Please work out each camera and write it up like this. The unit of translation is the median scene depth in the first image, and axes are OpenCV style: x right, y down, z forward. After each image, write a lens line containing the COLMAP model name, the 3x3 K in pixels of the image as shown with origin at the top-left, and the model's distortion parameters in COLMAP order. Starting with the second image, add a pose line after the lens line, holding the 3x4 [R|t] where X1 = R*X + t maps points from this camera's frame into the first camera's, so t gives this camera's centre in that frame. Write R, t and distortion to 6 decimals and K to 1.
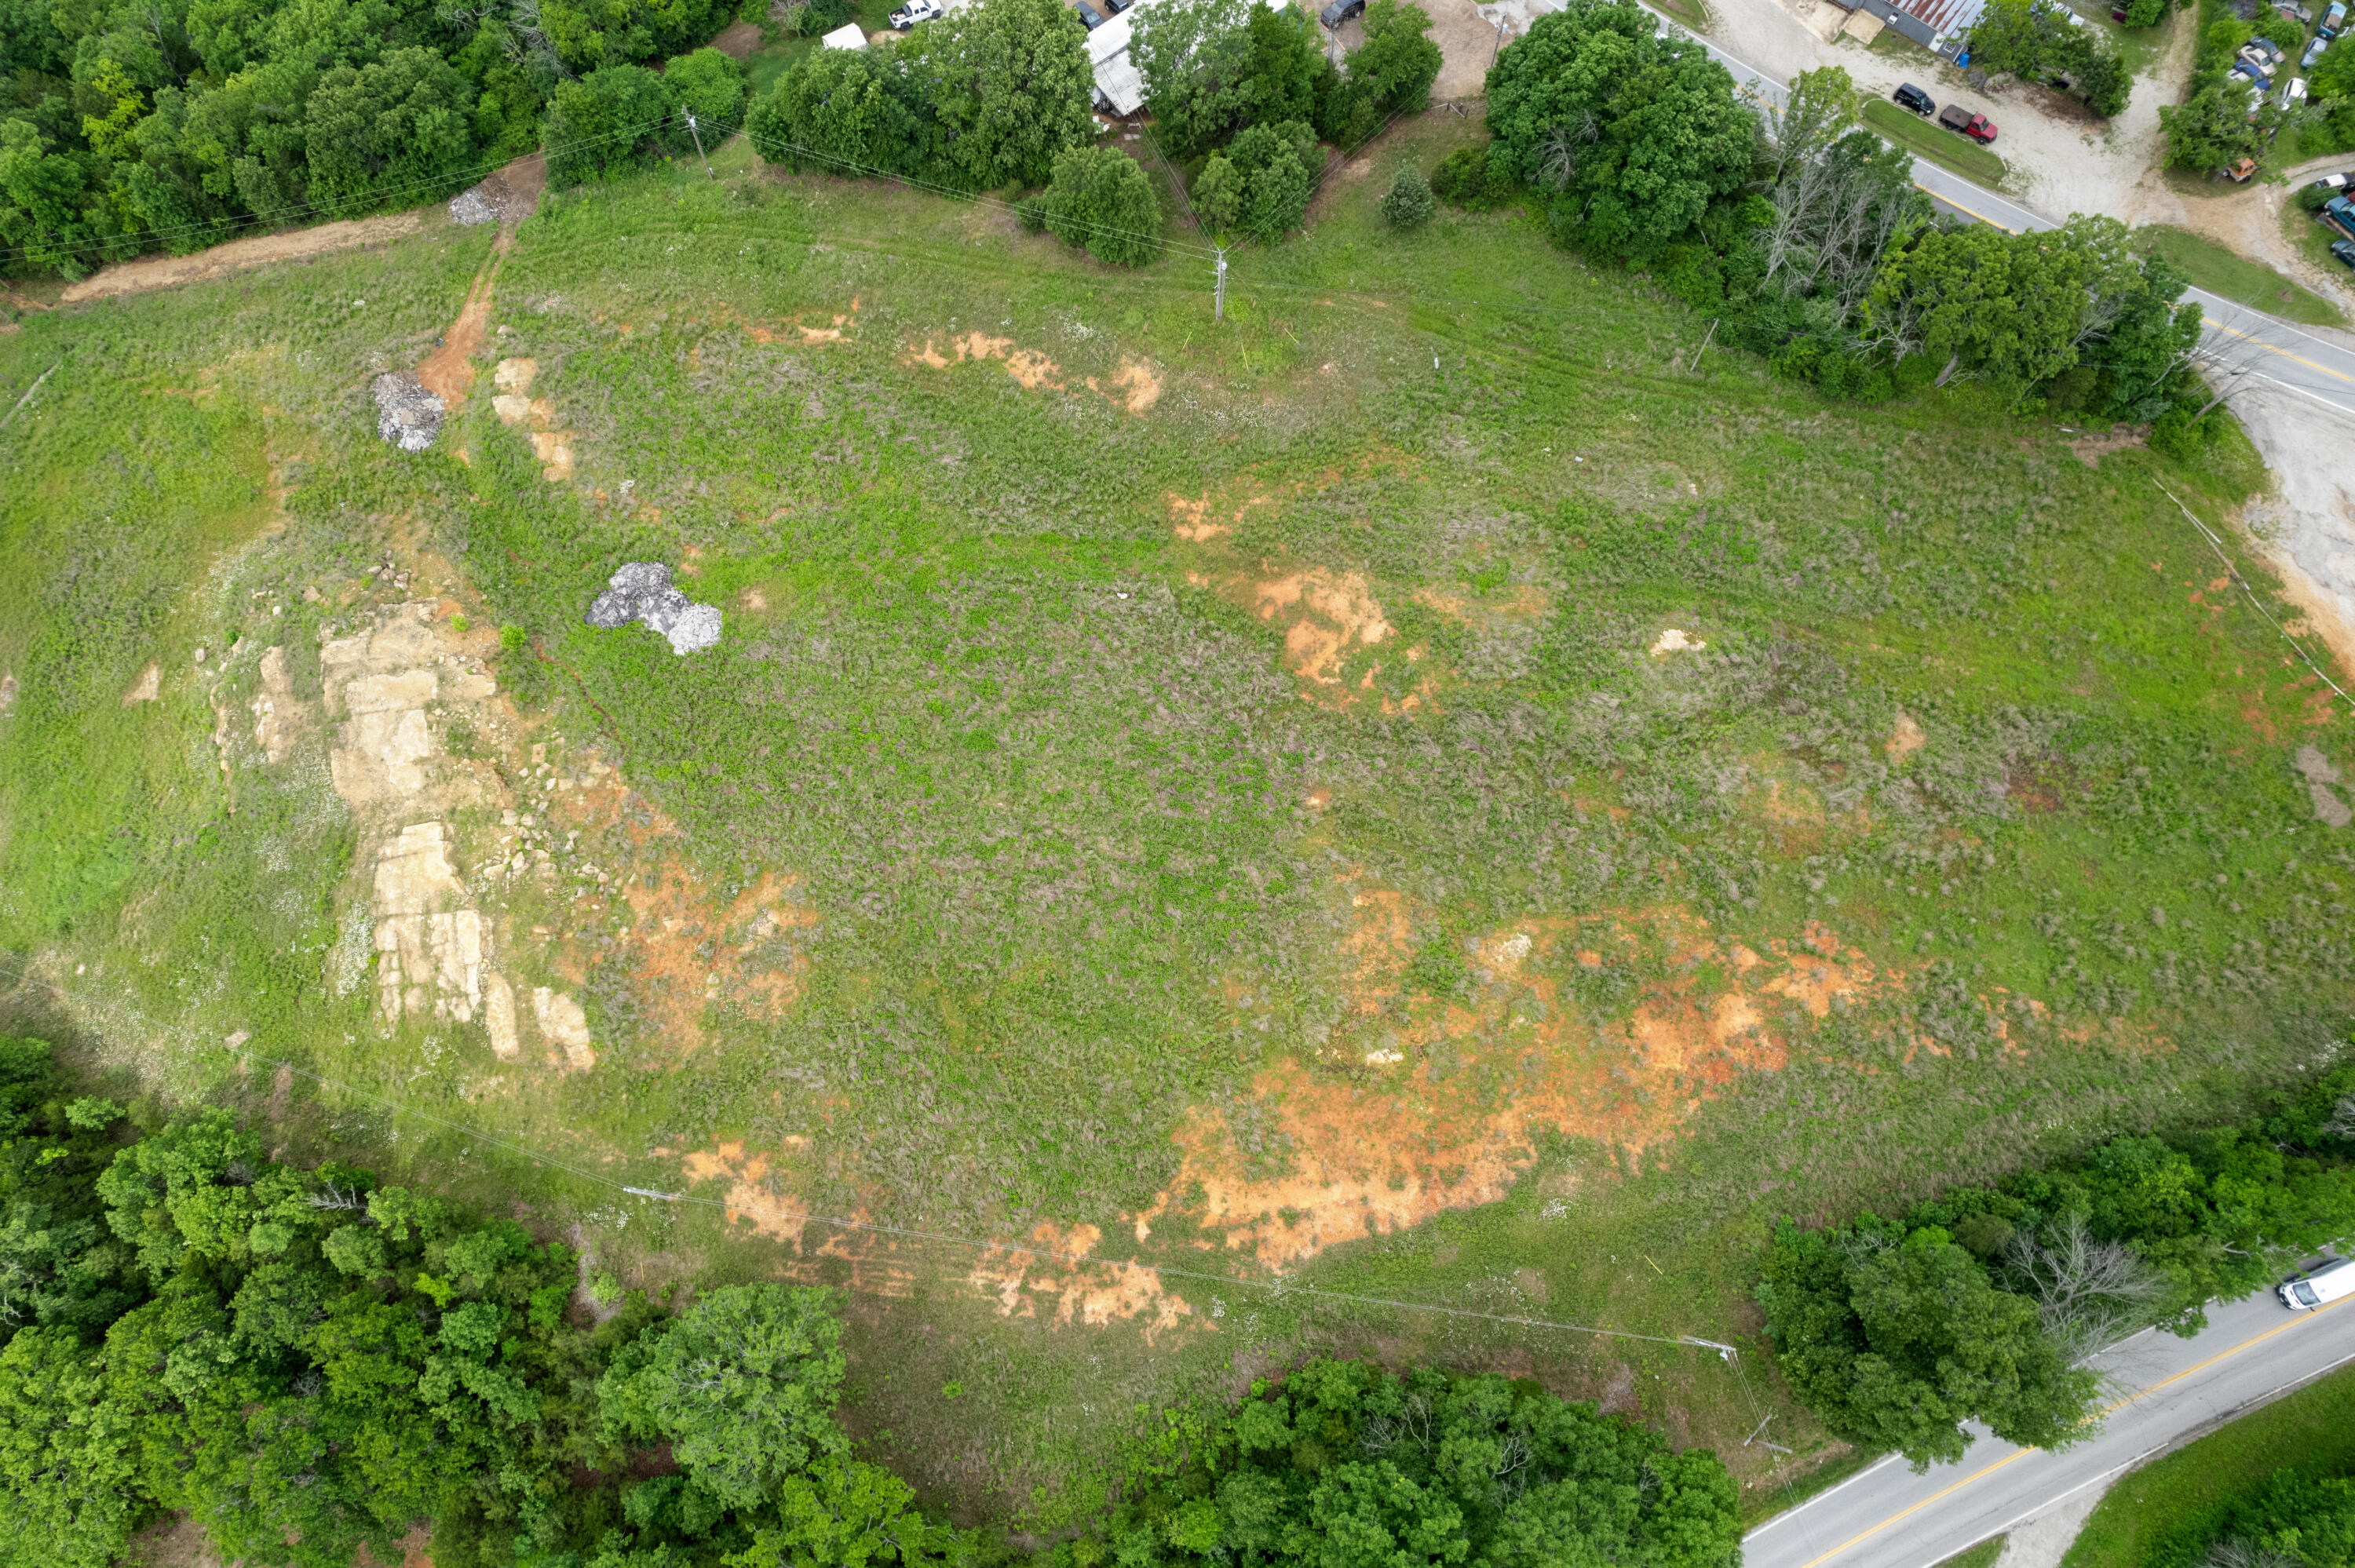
lens RADIAL K [[1507.7, 0, 1164.1], [0, 1507.7, 784.9], [0, 0, 1]] dist [-0.081947, 0.073873]
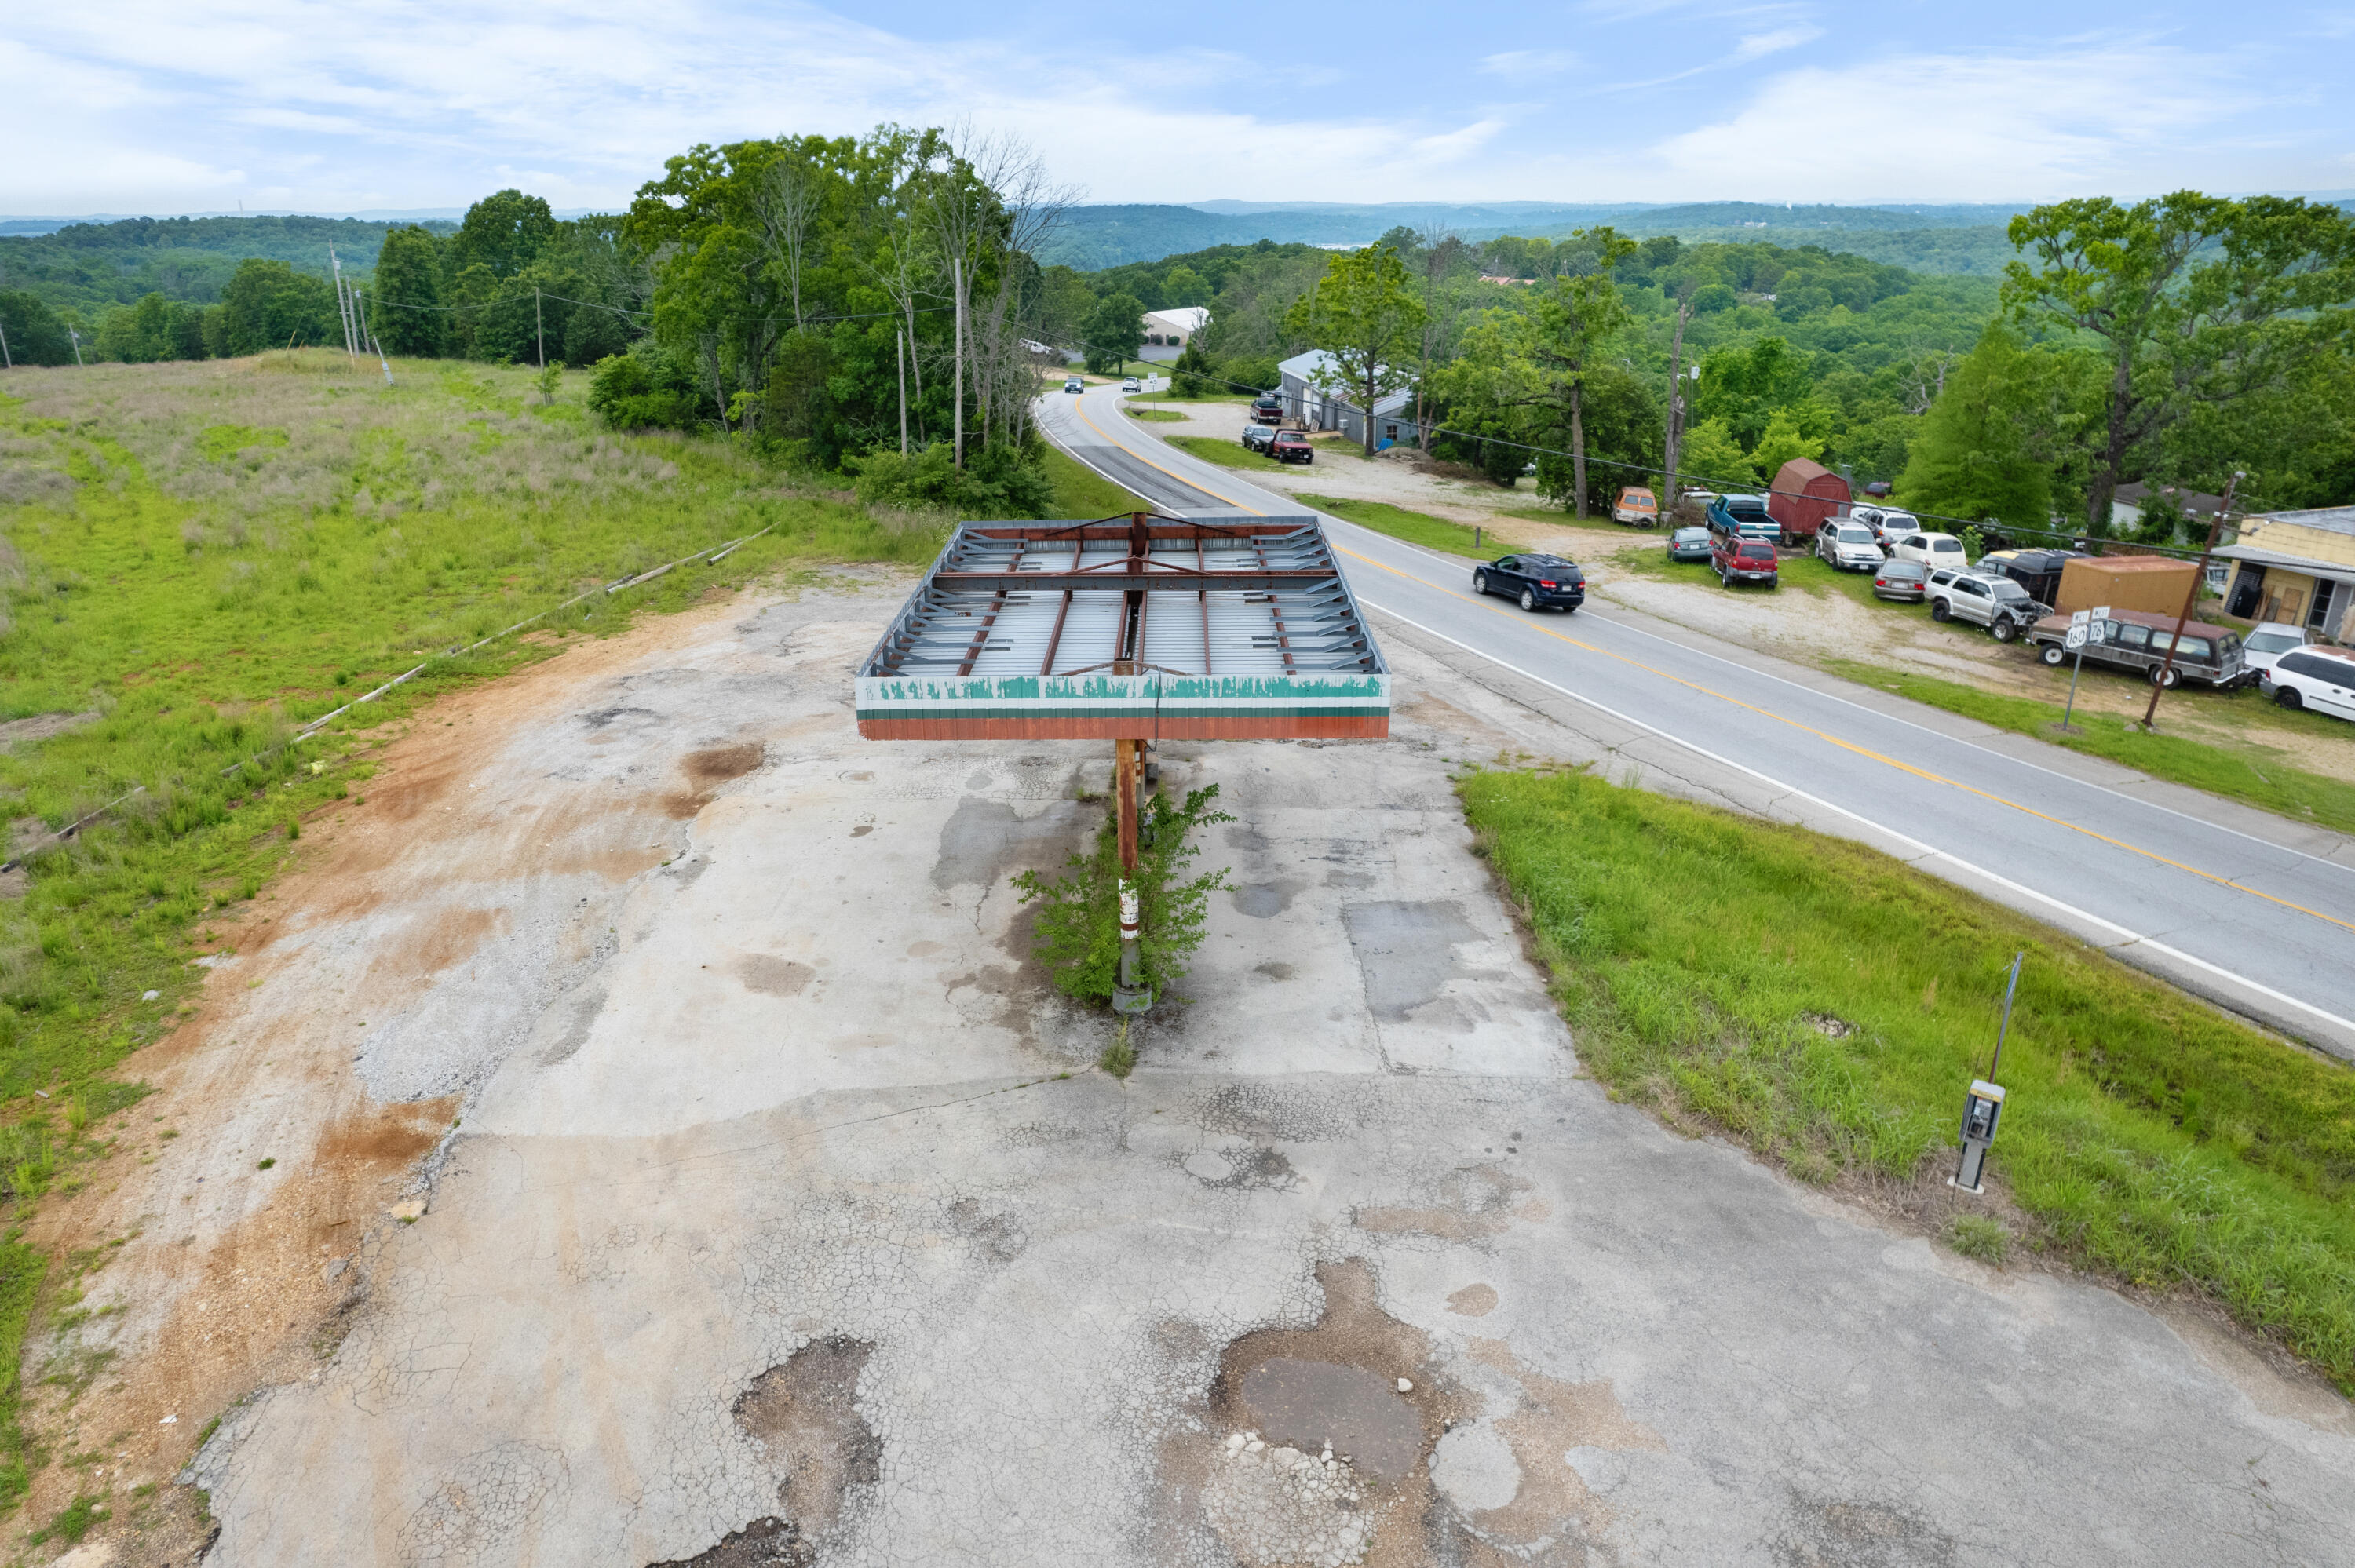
lens RADIAL K [[1507.7, 0, 1164.1], [0, 1507.7, 784.9], [0, 0, 1]] dist [-0.081947, 0.073873]
pose [[0.741778, 0.230800, -0.629679, 1.064580], [-0.633293, 0.550034, -0.544428, 0.005372], [0.220691, 0.802617, 0.554168, 0.856874]]
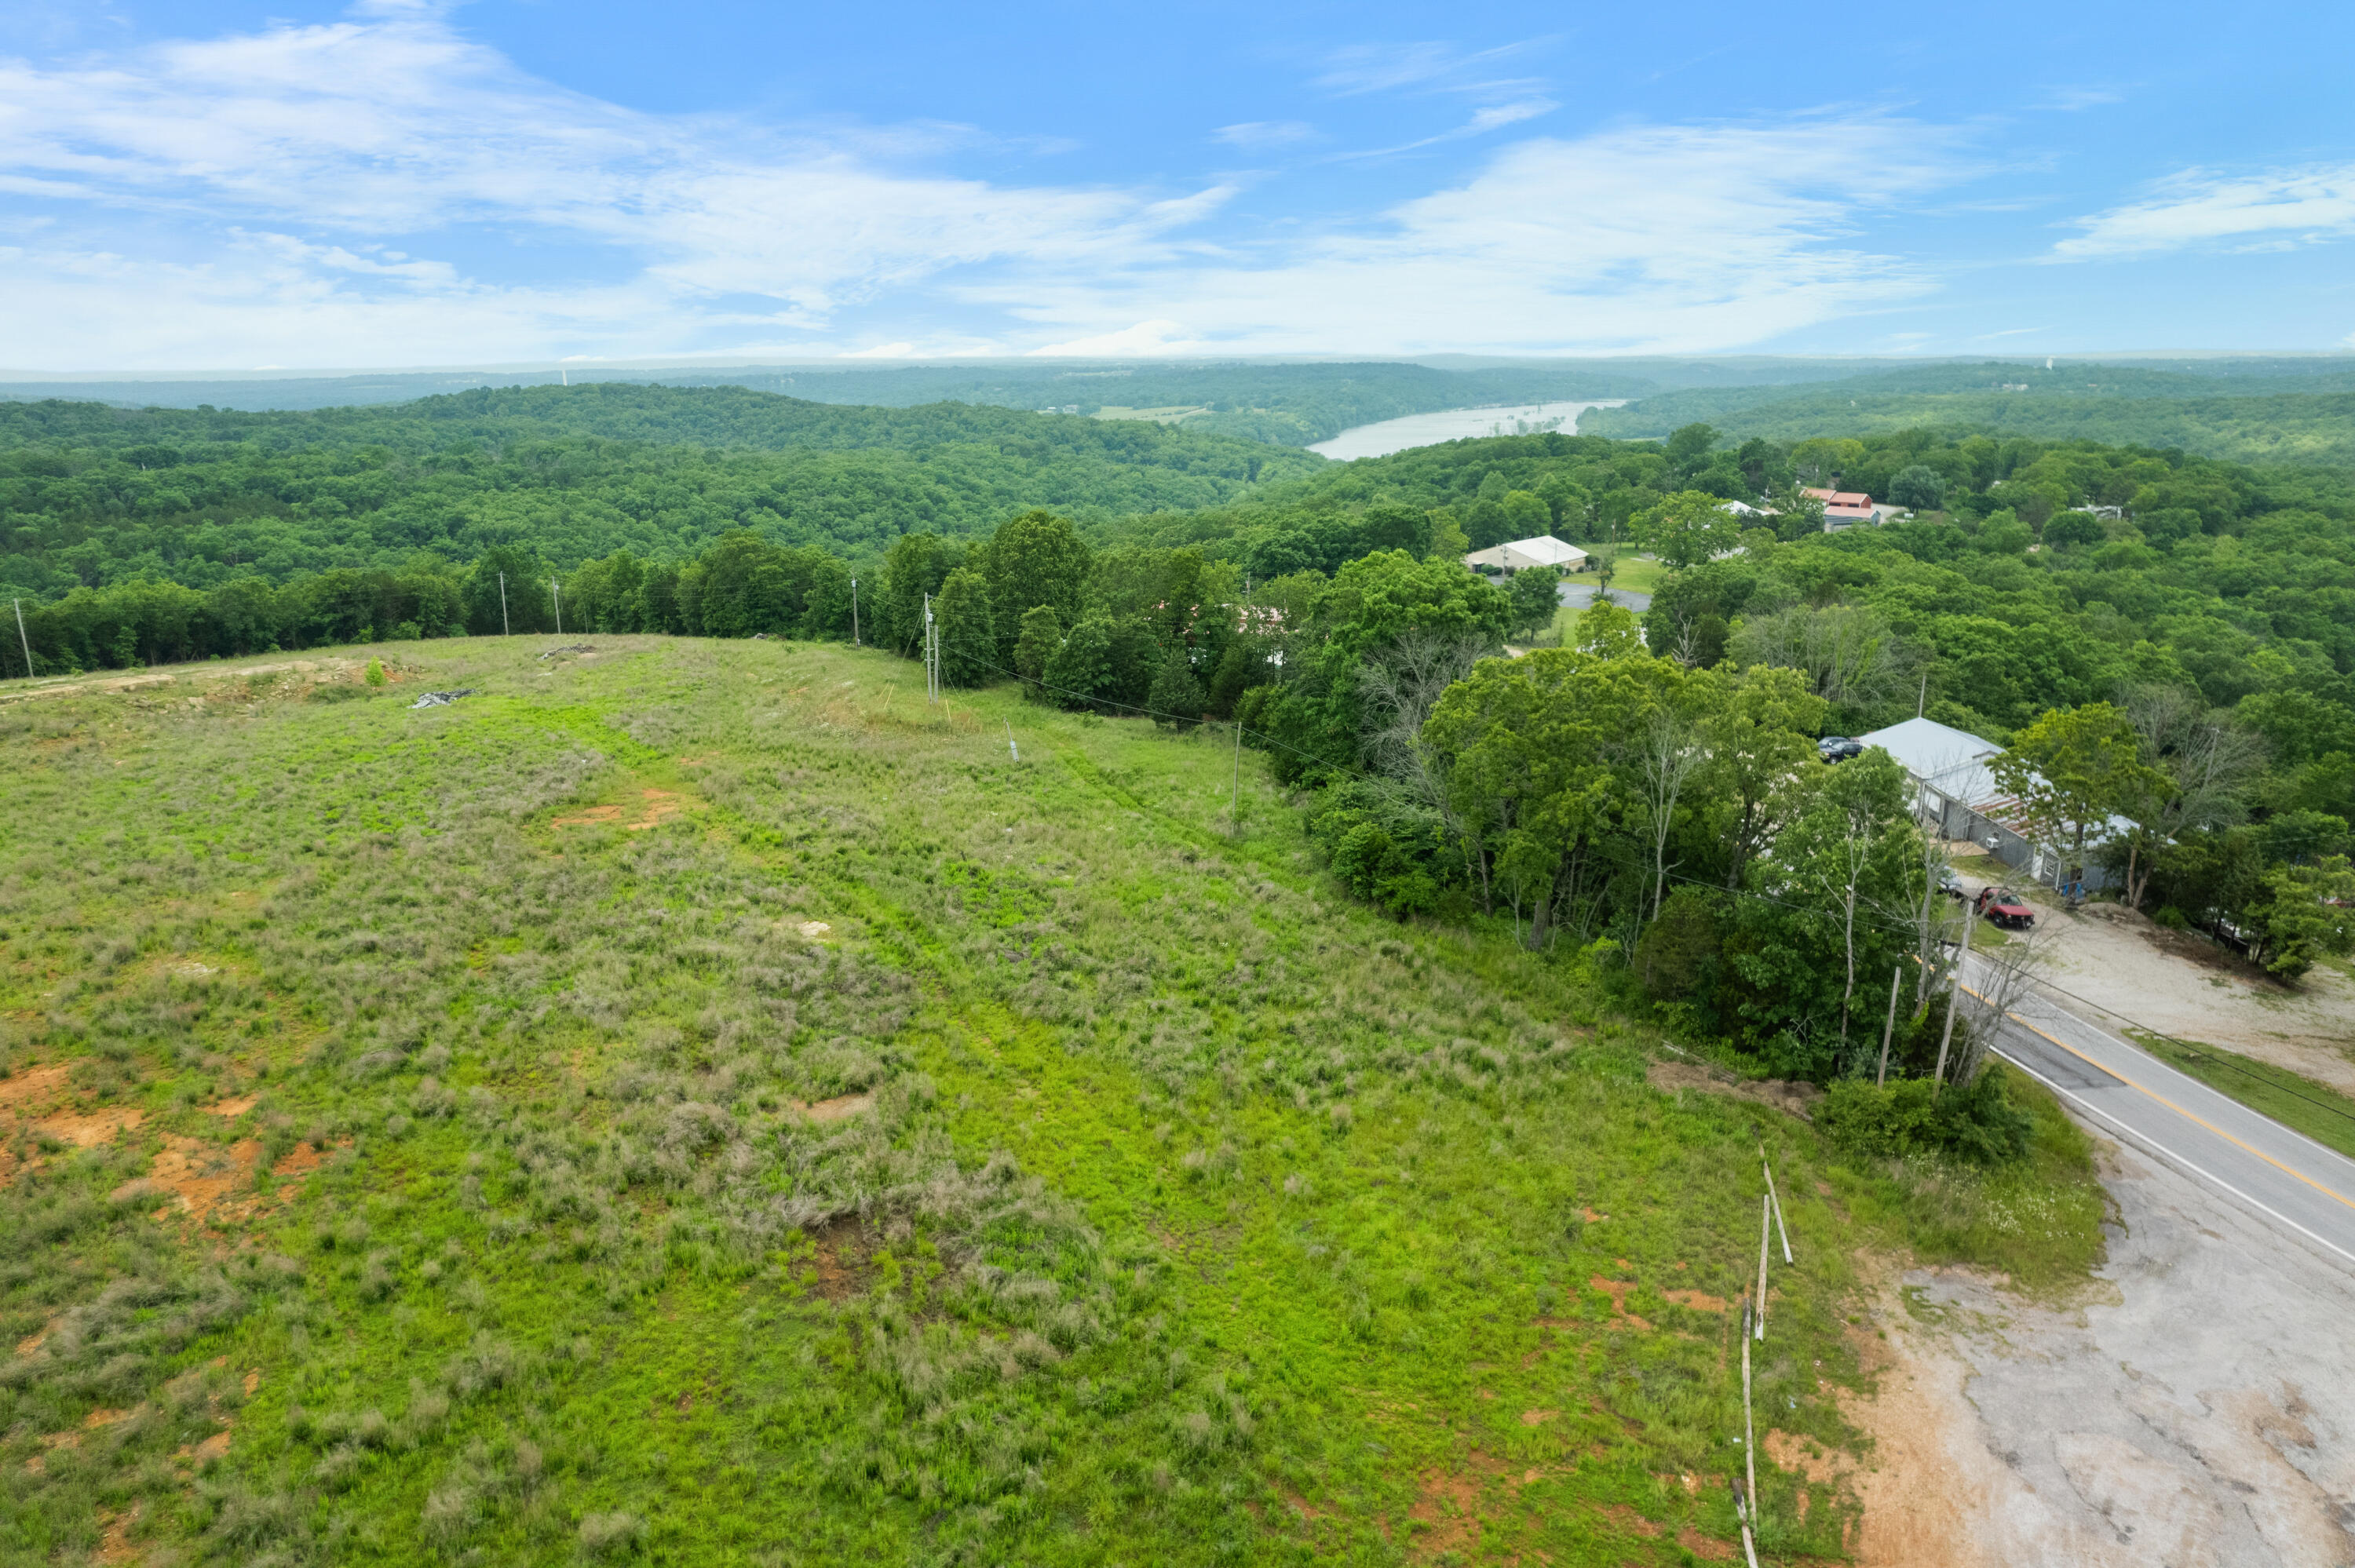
lens RADIAL K [[1498.7, 0, 1164.8], [0, 1498.7, 806.7], [0, 0, 1]] dist [-0.080192, 0.070834]
pose [[0.642358, 0.209934, -0.737092, 0.865743], [-0.724210, 0.480985, -0.494140, 0.077384], [0.250793, 0.851223, 0.461000, 0.693012]]
